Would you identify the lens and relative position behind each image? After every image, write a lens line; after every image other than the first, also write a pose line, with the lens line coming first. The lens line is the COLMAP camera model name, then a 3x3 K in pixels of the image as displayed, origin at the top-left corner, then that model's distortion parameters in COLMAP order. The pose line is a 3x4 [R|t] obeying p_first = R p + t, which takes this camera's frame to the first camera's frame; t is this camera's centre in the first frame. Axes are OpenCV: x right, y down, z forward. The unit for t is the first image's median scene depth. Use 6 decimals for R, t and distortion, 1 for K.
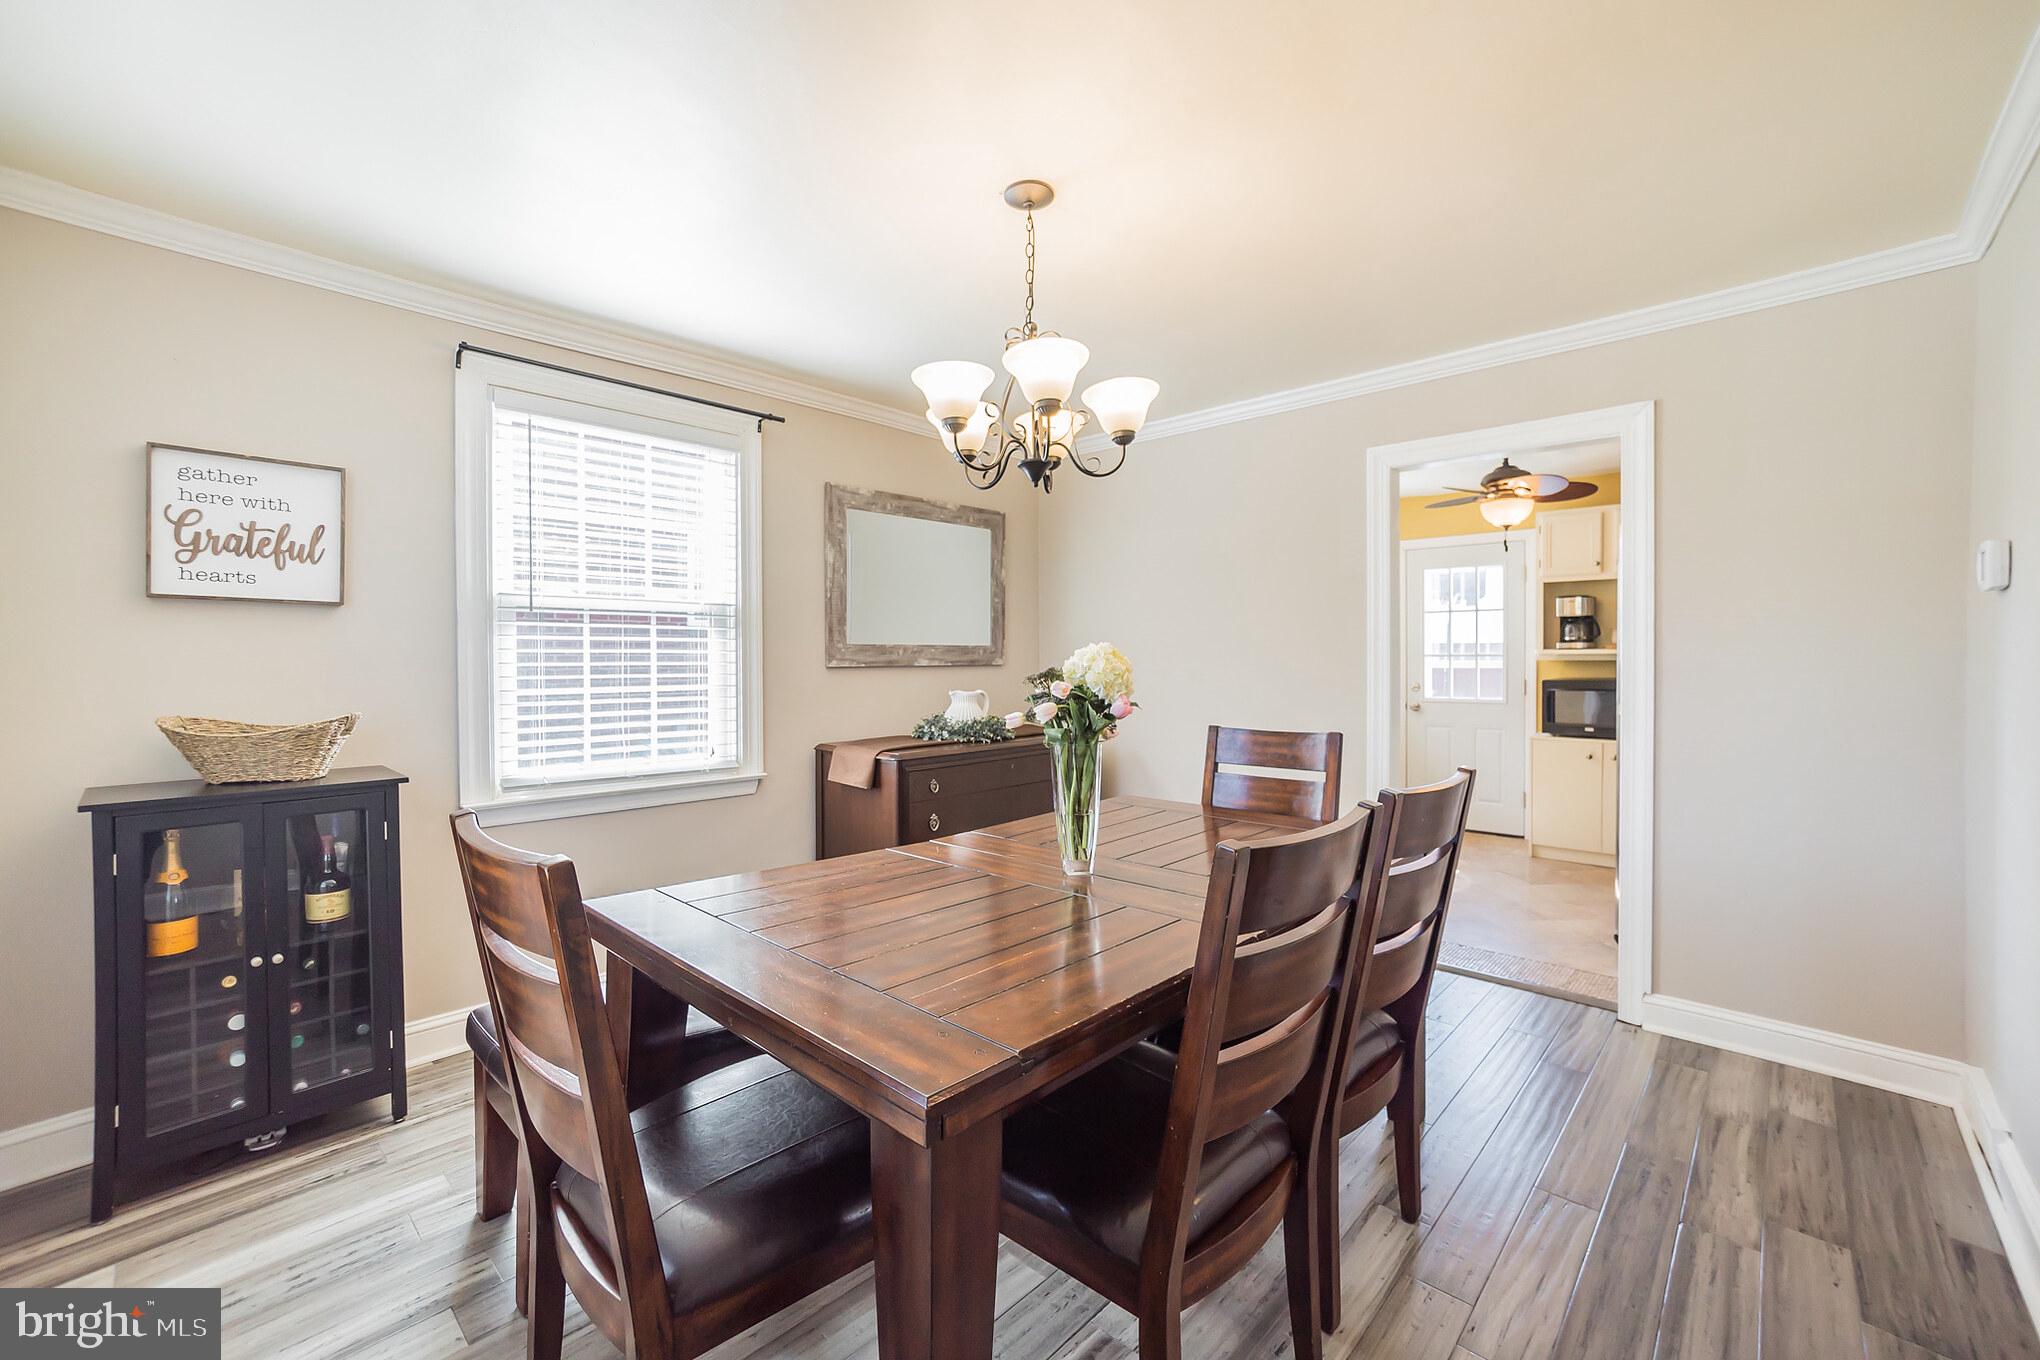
lens RADIAL K [[854.5, 0, 1014.8], [0, 854.5, 668.3], [0, 0, 1]] dist [0.003811, 0.000204]
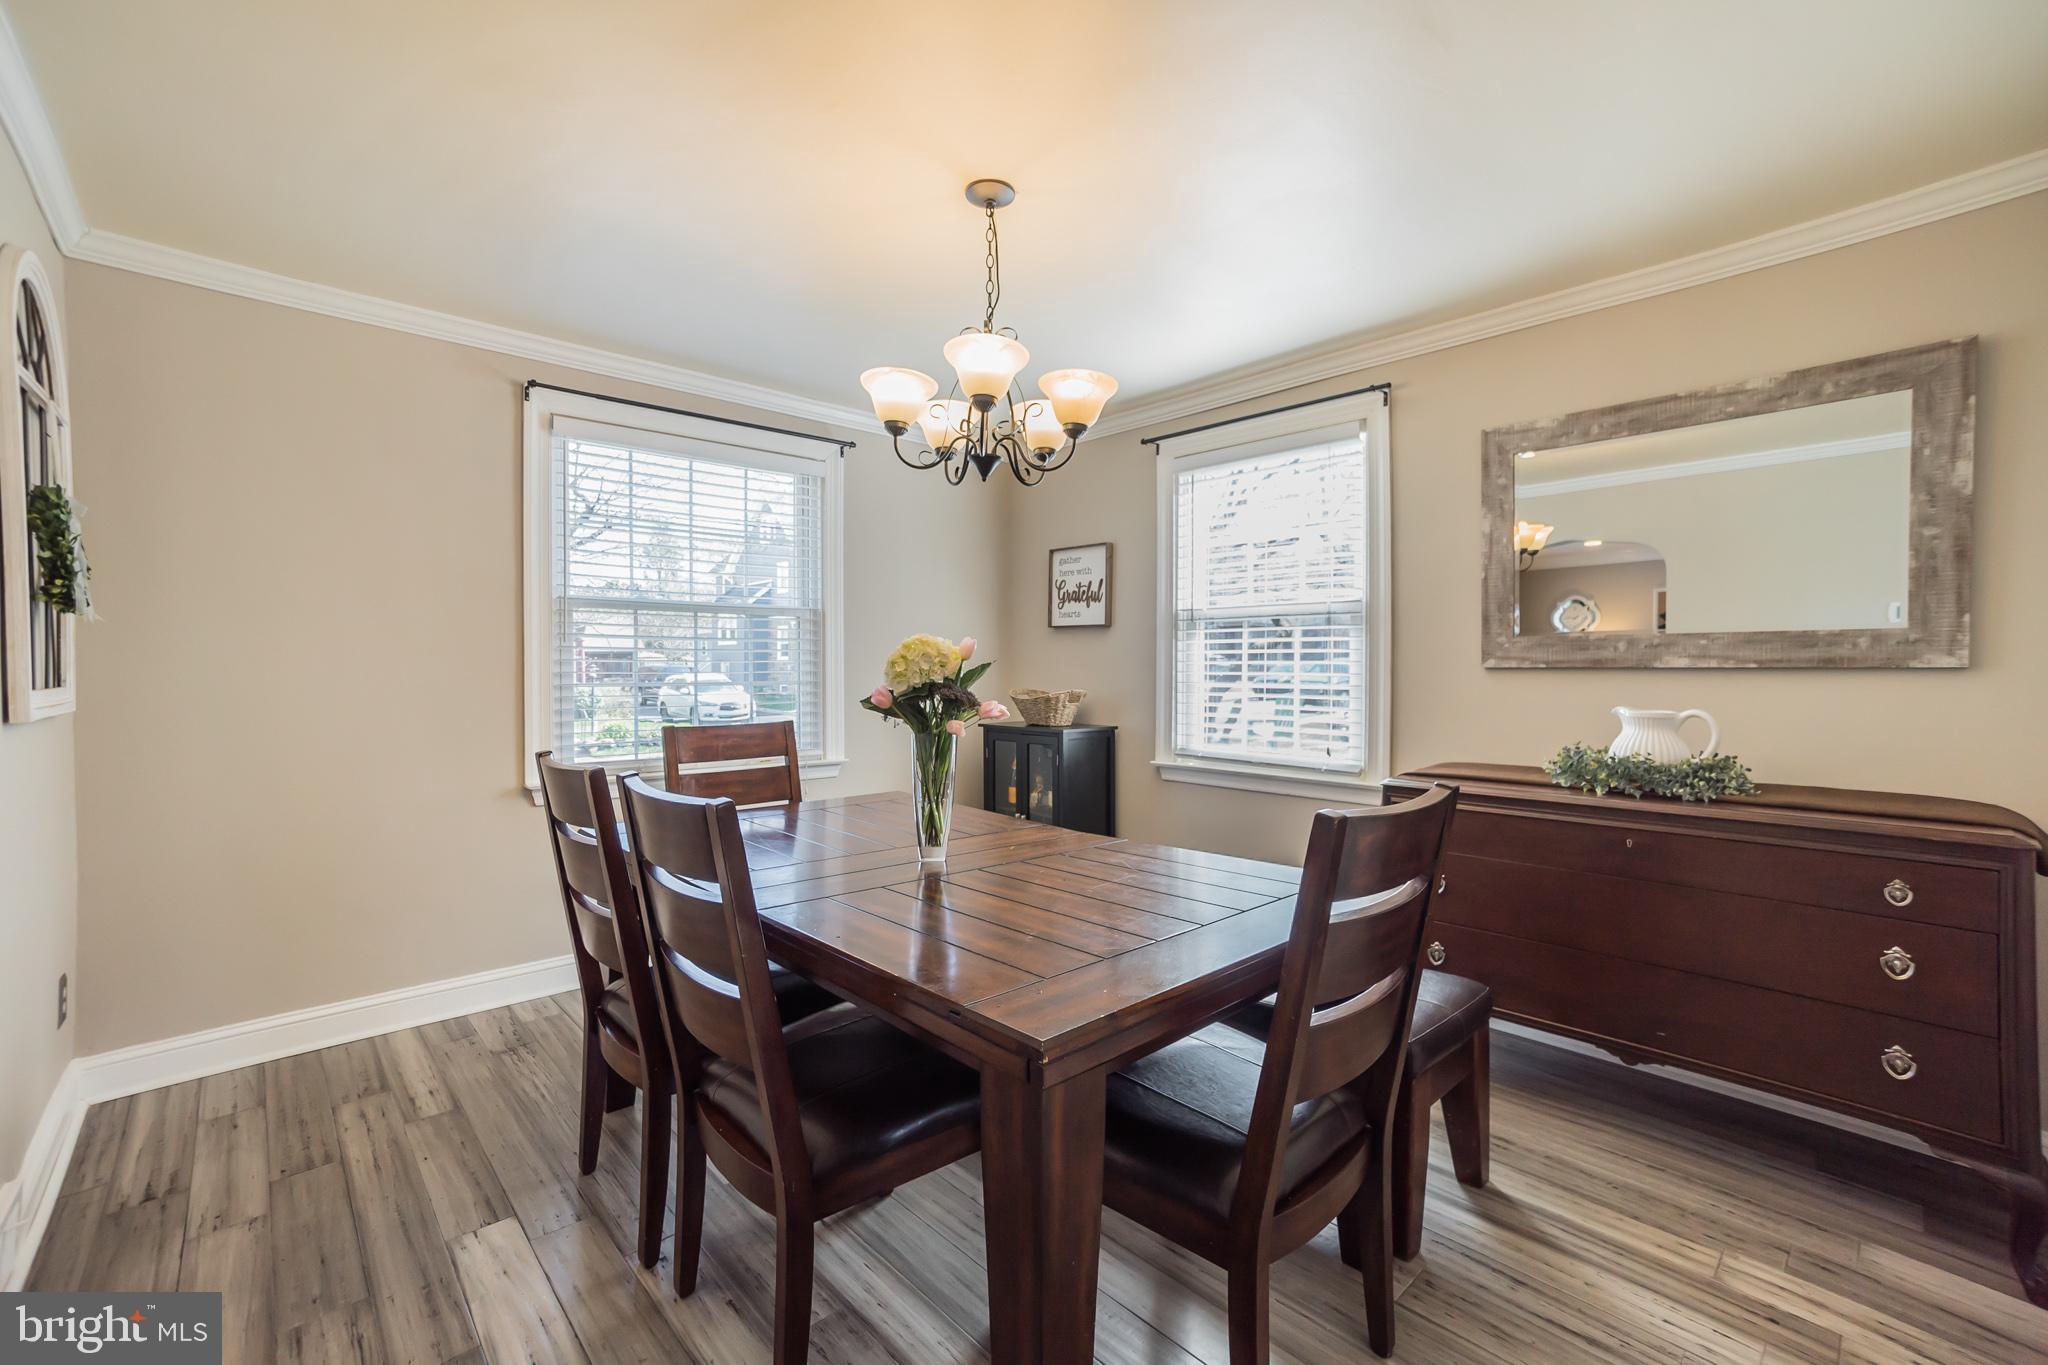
lens RADIAL K [[862.7, 0, 1021.8], [0, 862.7, 677.0], [0, 0, 1]] dist [0.003584, 0.000520]
pose [[-0.049728, 0.020054, -0.998561, 0.656496], [-0.007390, 0.999764, 0.020446, -0.006404], [0.998735, 0.008396, -0.049568, 0.690183]]
